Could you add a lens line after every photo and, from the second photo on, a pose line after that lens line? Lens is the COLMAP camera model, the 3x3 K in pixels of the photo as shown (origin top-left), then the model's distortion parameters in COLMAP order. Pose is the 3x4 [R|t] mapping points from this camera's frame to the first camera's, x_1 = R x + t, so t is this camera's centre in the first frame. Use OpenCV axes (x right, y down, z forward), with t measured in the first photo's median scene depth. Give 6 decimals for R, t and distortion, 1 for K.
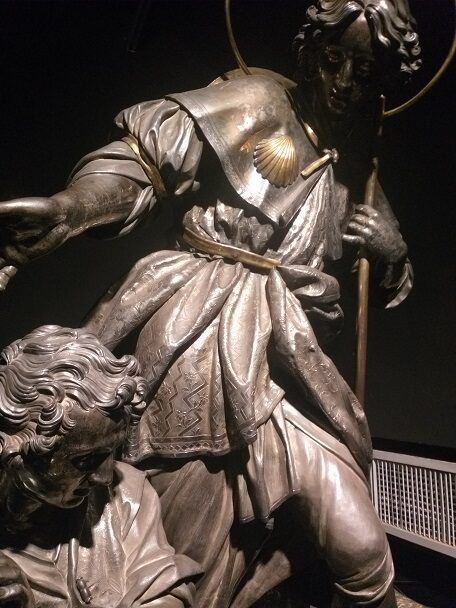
lens RADIAL K [[487.5, 0, 228.0], [0, 487.5, 304.0], [0, 0, 1]] dist [0.126716, -0.178565]
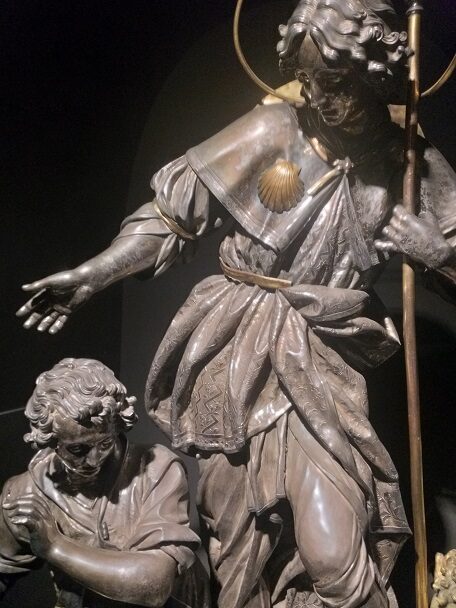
lens RADIAL K [[487.5, 0, 228.0], [0, 487.5, 304.0], [0, 0, 1]] dist [0.126716, -0.178565]
pose [[0.787004, -0.027396, -0.616339, 0.706029], [0.088050, 0.993775, 0.068258, -0.133453], [0.610632, -0.107988, 0.784517, 0.086067]]
